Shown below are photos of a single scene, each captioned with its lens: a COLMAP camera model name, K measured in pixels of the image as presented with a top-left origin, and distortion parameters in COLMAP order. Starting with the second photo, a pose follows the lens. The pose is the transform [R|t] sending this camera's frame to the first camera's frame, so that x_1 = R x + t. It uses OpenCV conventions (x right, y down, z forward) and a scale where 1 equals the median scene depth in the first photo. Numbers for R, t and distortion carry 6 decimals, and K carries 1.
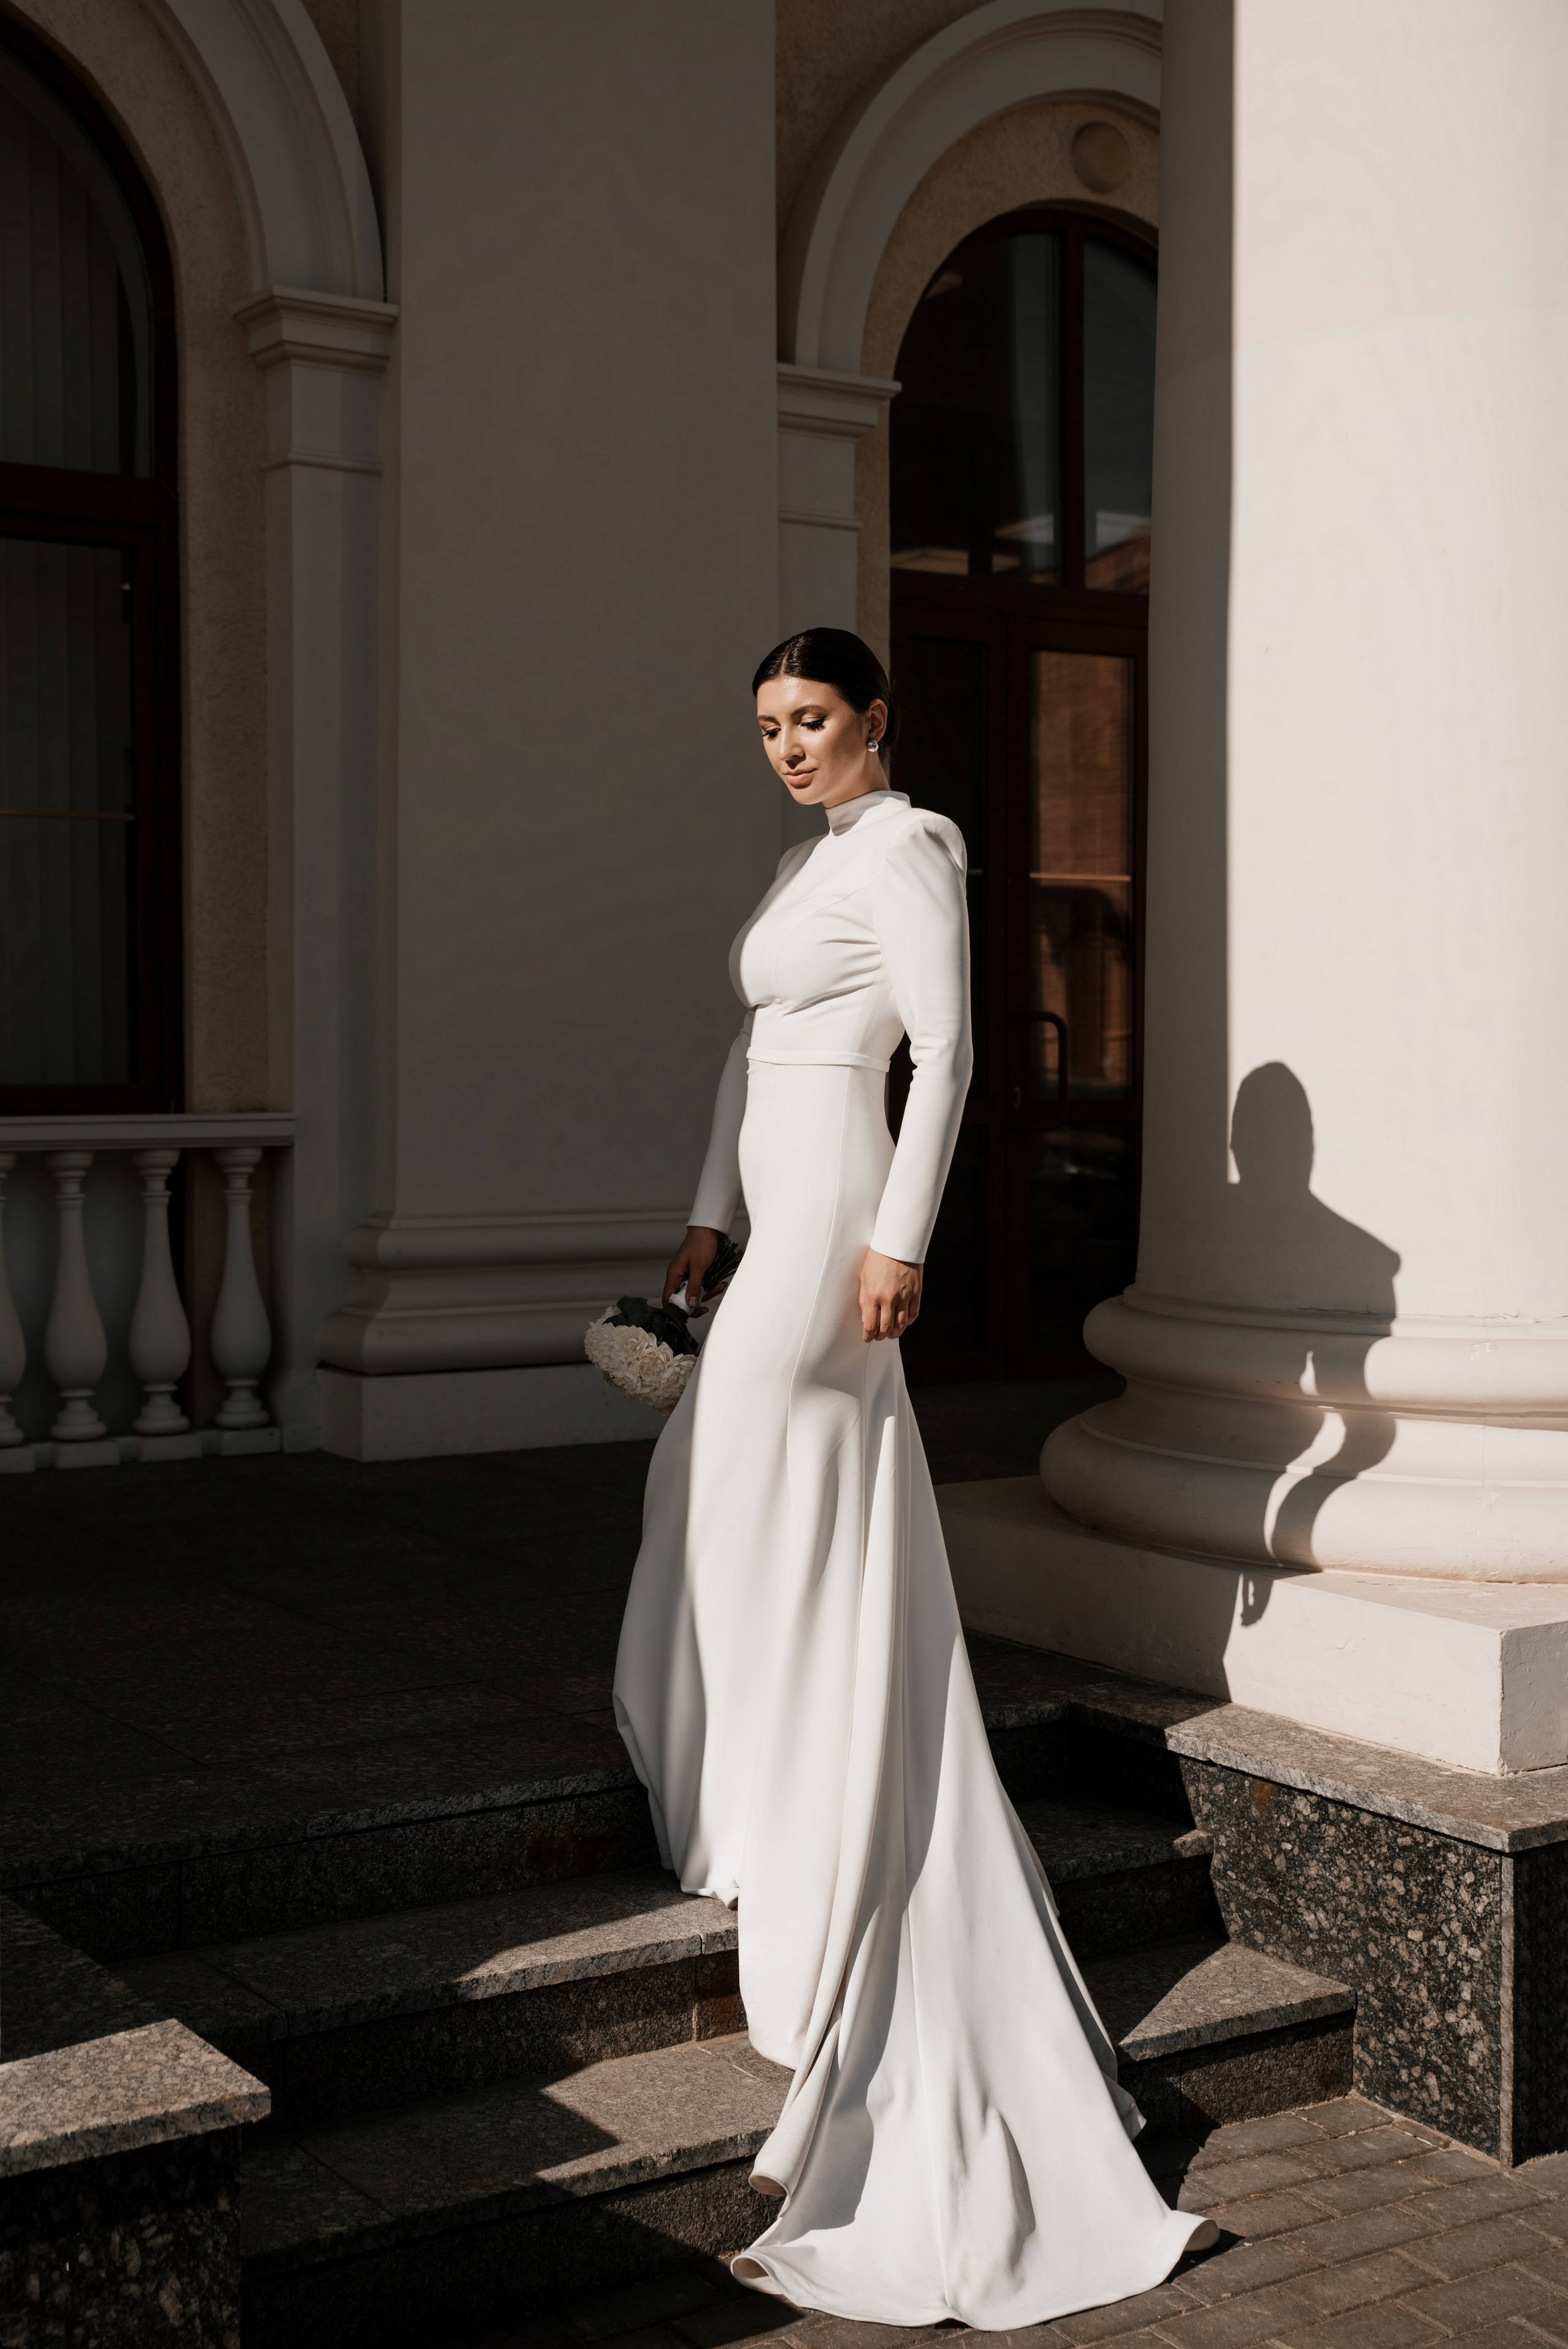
lens RADIAL K [[2903.5, 0, 730.9], [0, 2903.5, 1162.1], [0, 0, 1]] dist [0.000533, 0.202815]
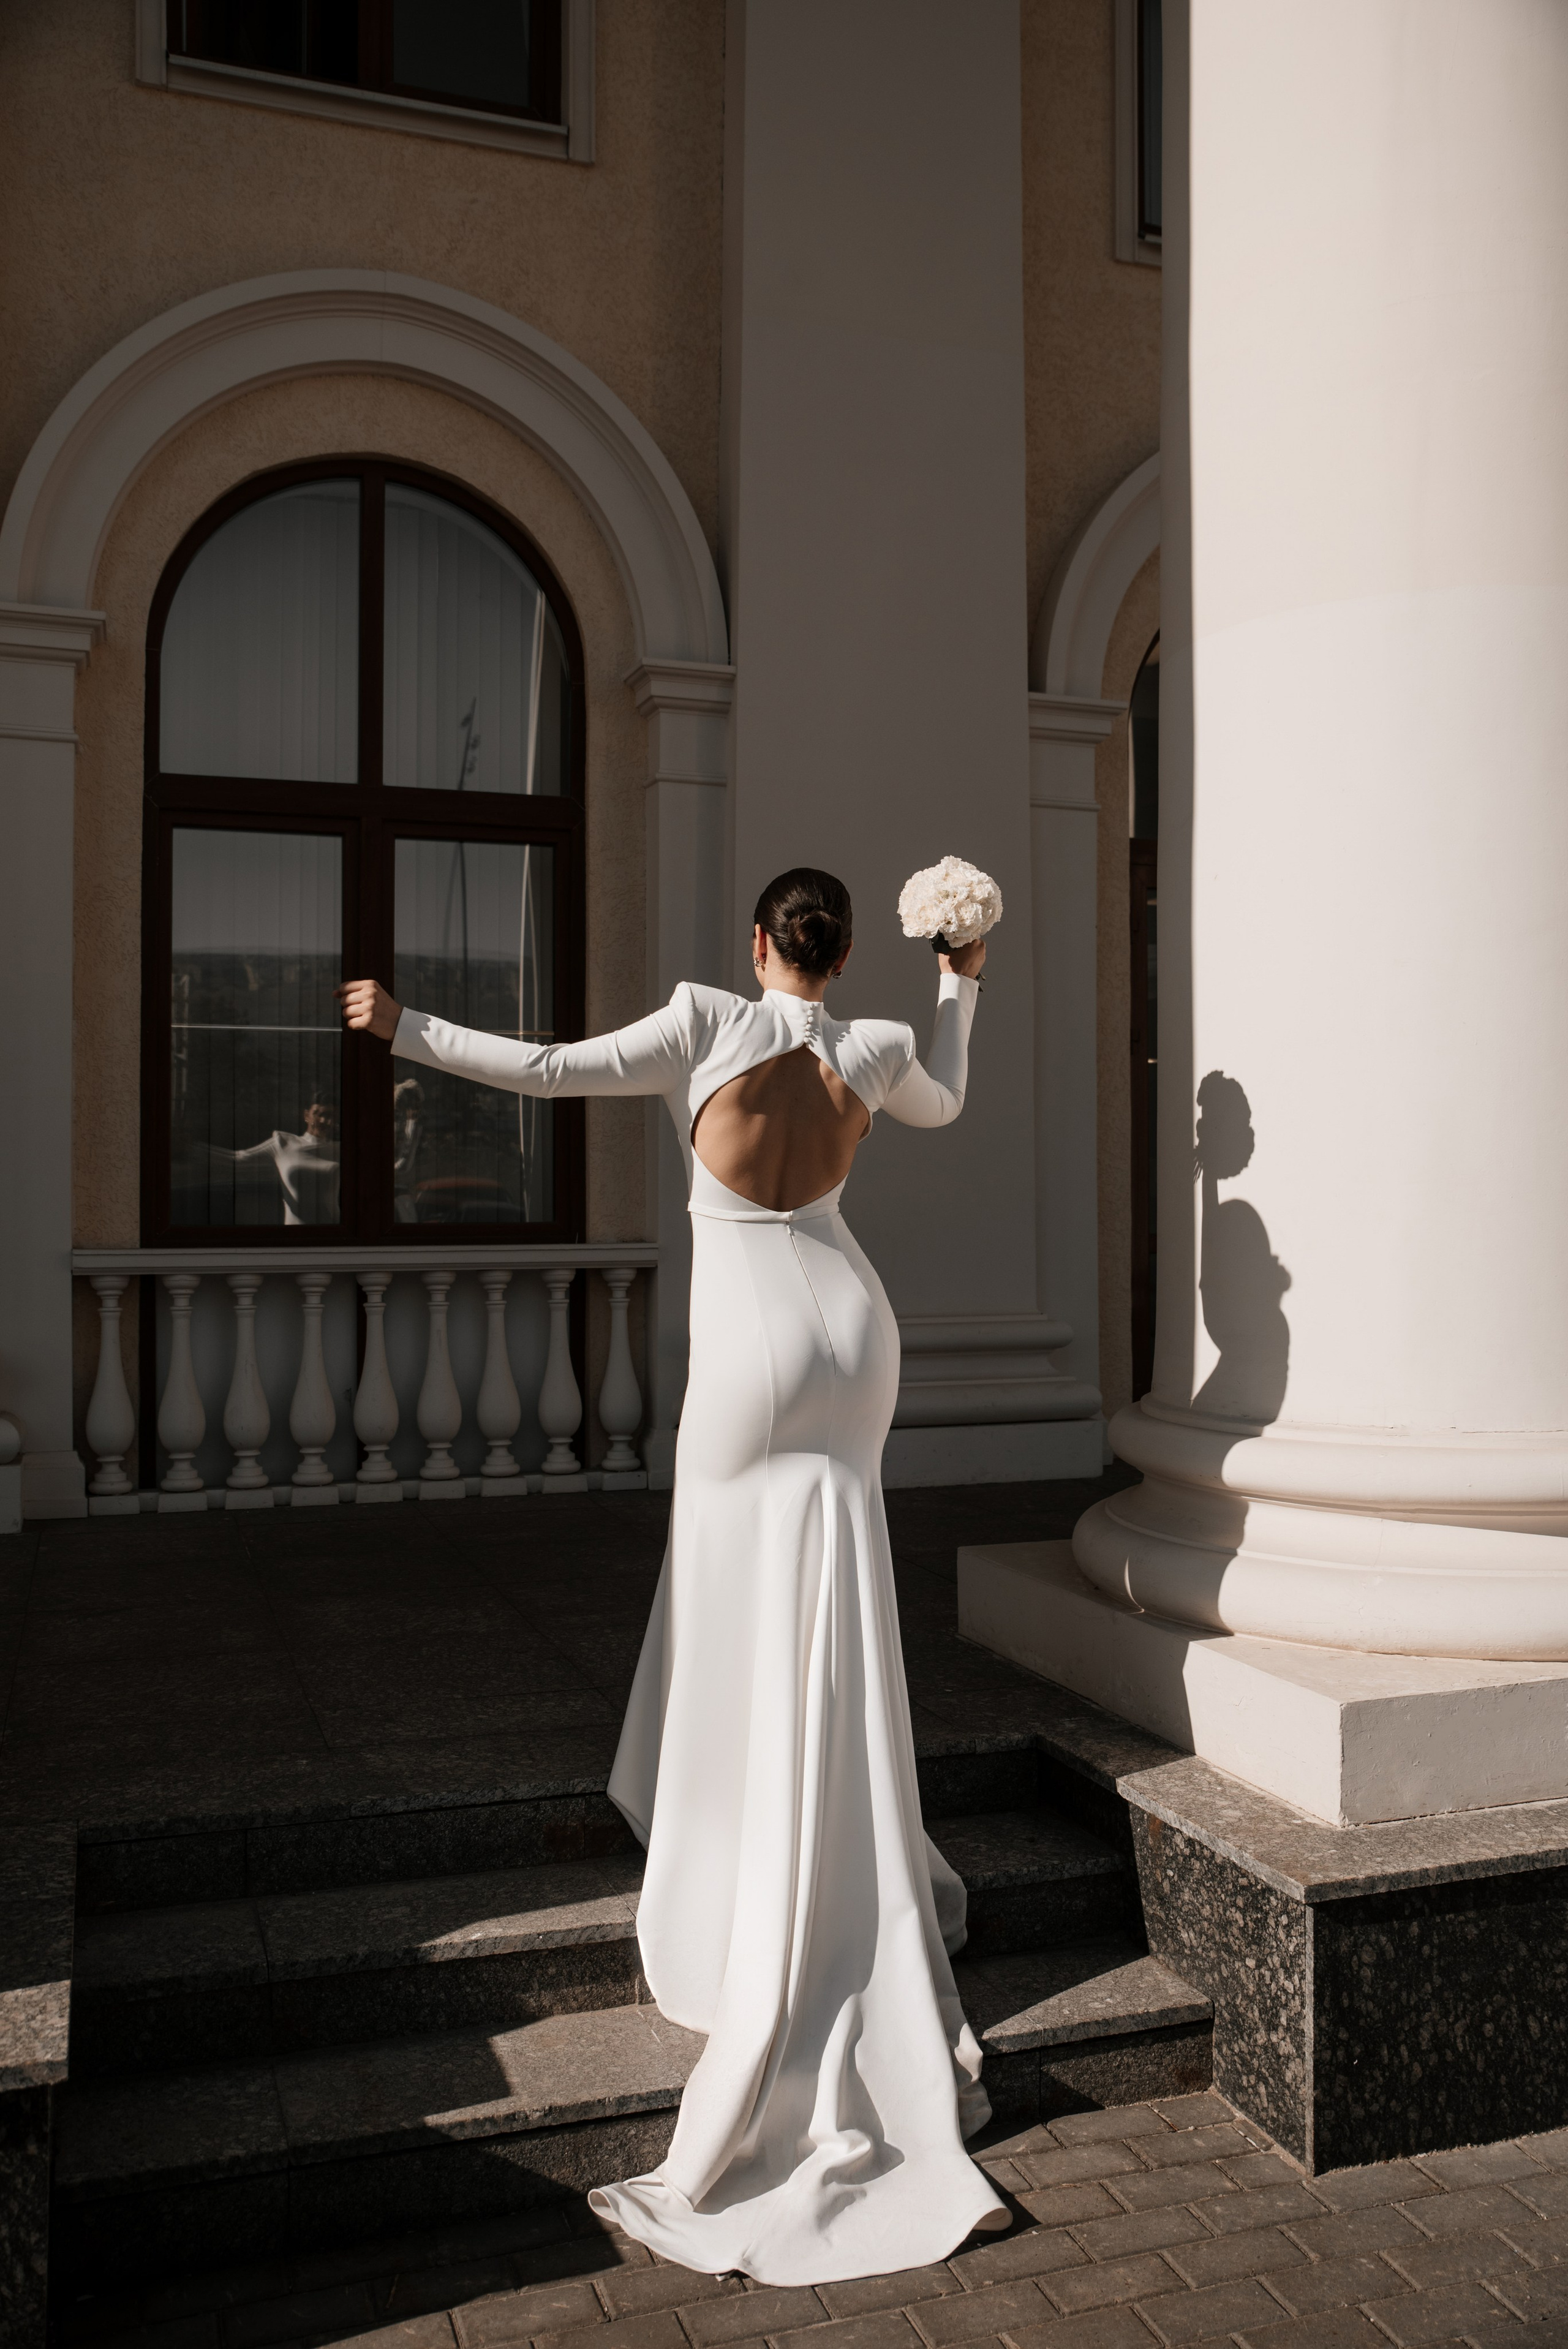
lens RADIAL K [[1972.8, 0, 784.0], [0, 1972.8, 1174.5], [0, 0, 1]] dist [-0.091725, 0.130922]
pose [[0.973054, -0.004761, -0.230529, 0.237865], [-0.006091, 0.998907, -0.046340, -0.012513], [0.230498, 0.046495, 0.971961, 0.189038]]
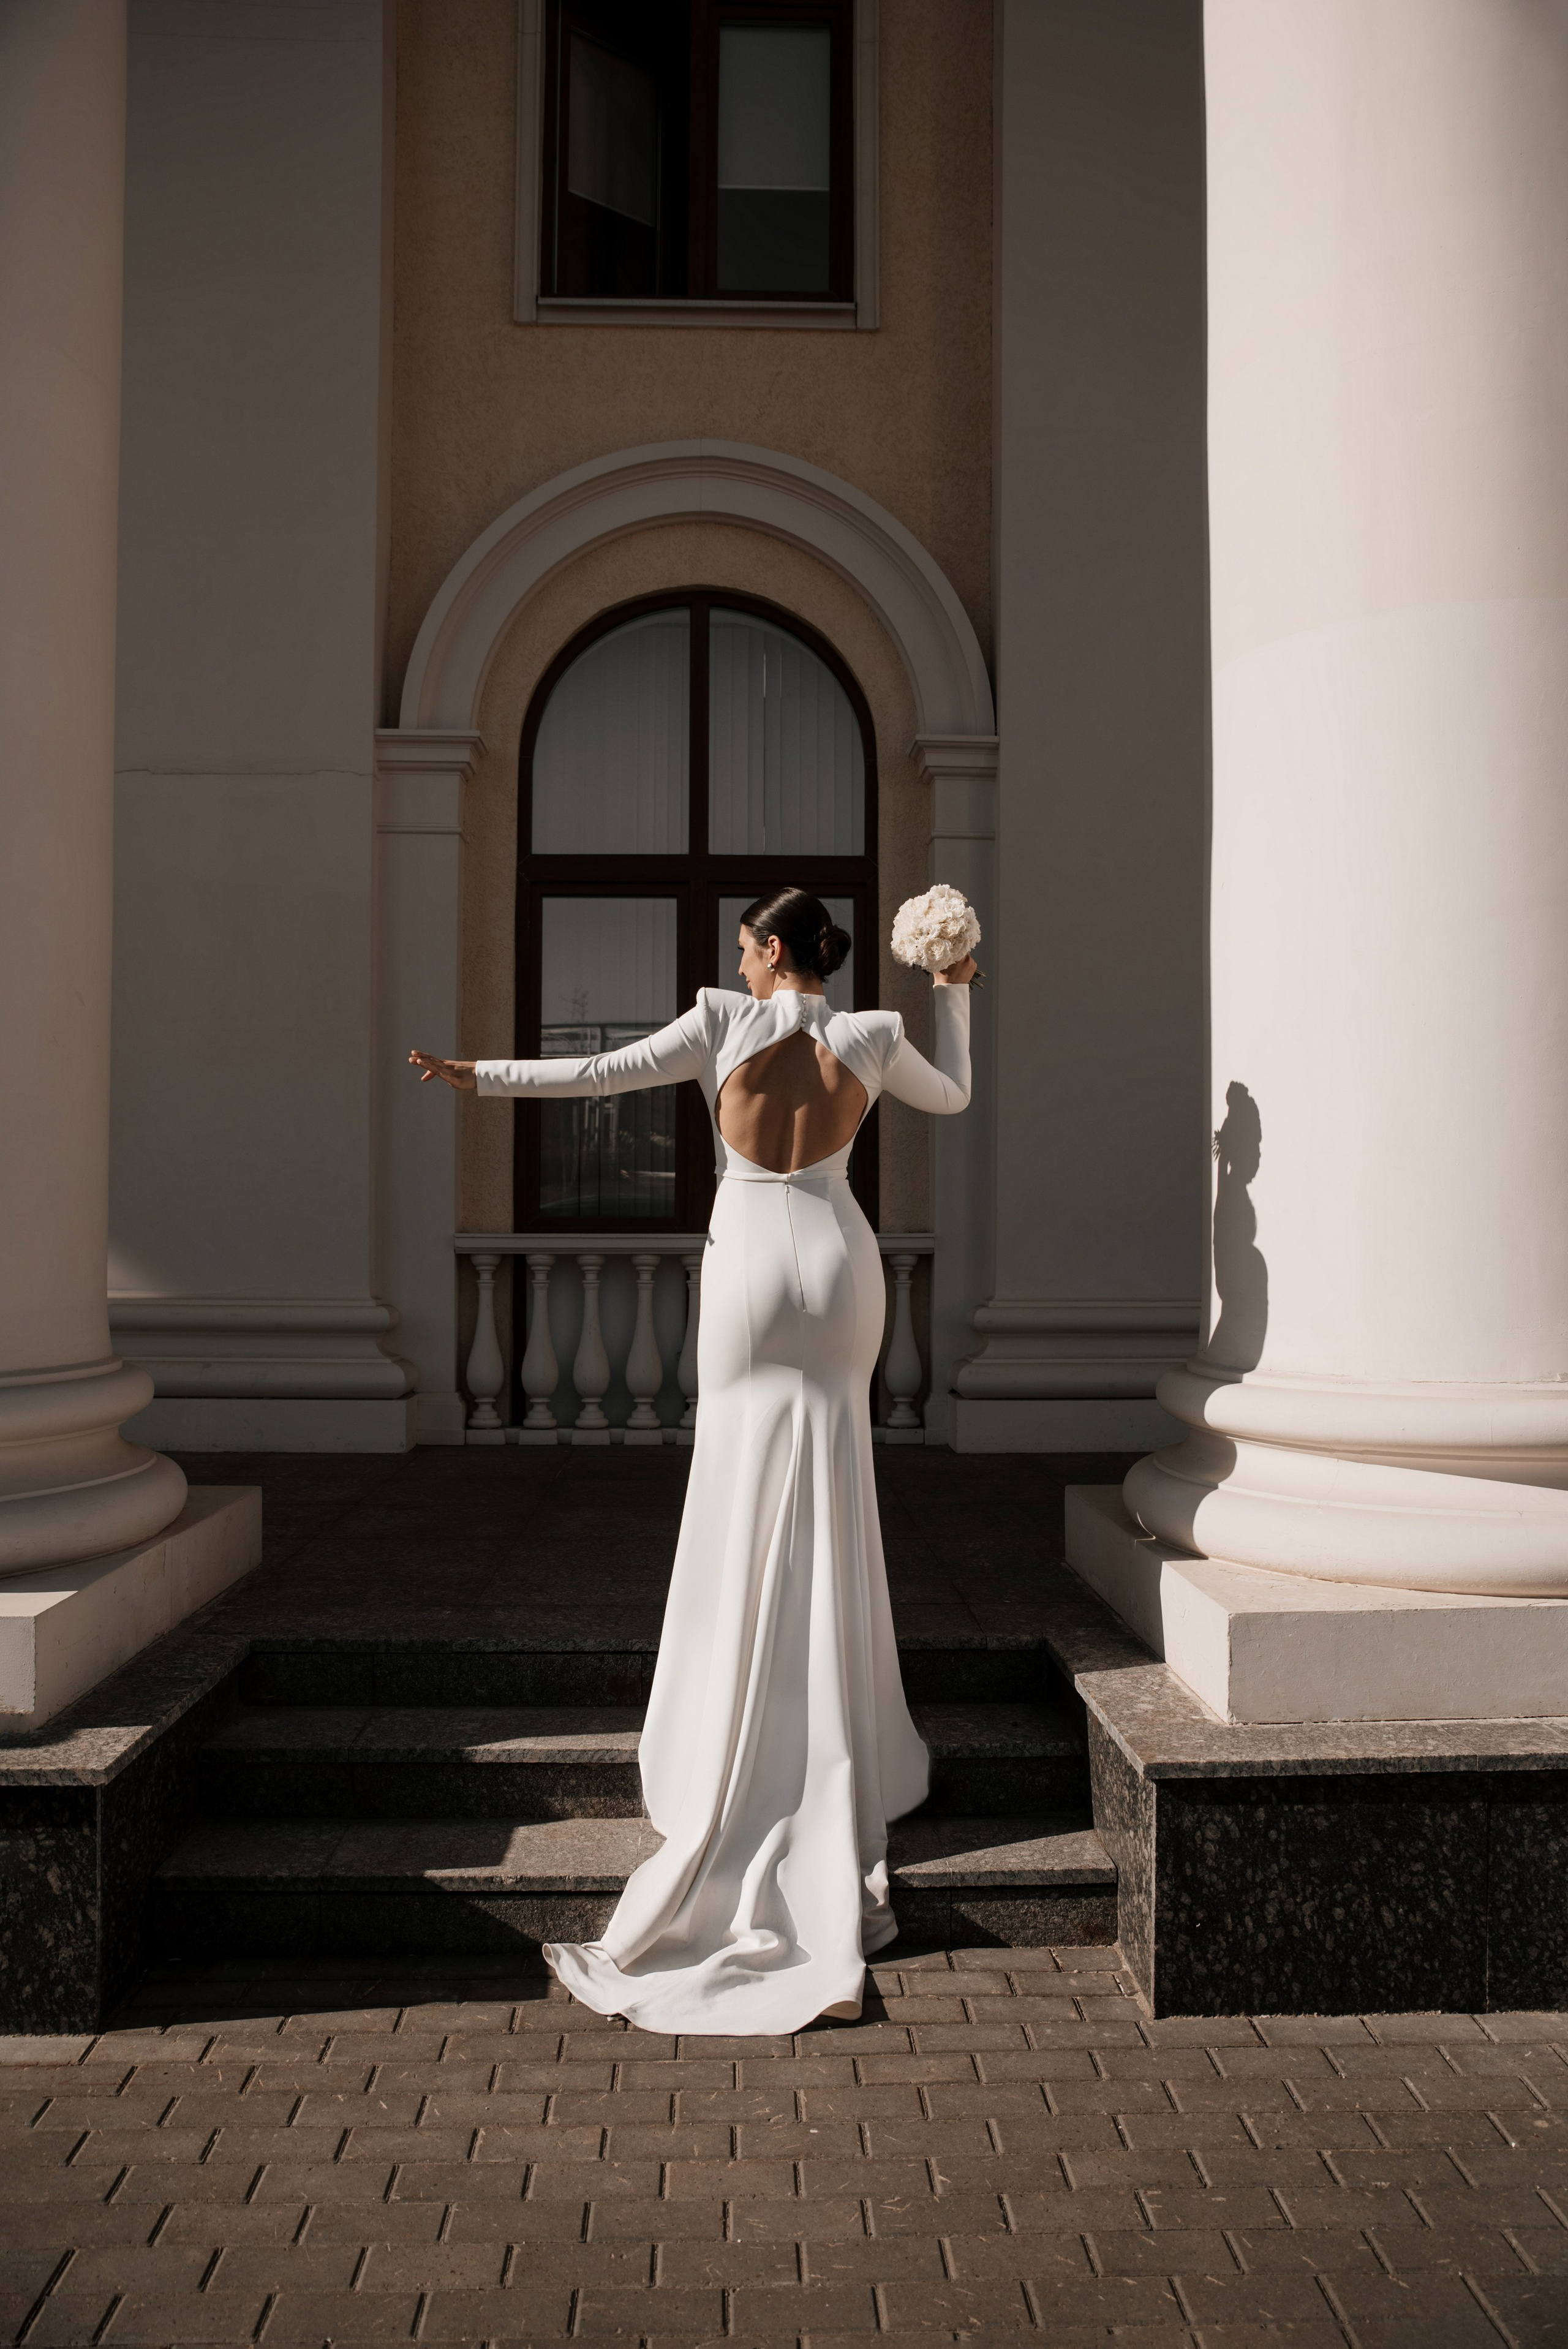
lens RADIAL K [[1729.2, 0, 770.6], [0, 1729.2, 1179.7], [0, 0, 1]] dist [-0.126907, 0.124829]
pose [[0.860580, -0.010507, -0.509207, 0.495477], [-0.020840, 0.998223, -0.055819, 0.016489], [0.508889, 0.058648, 0.858832, 0.245020]]
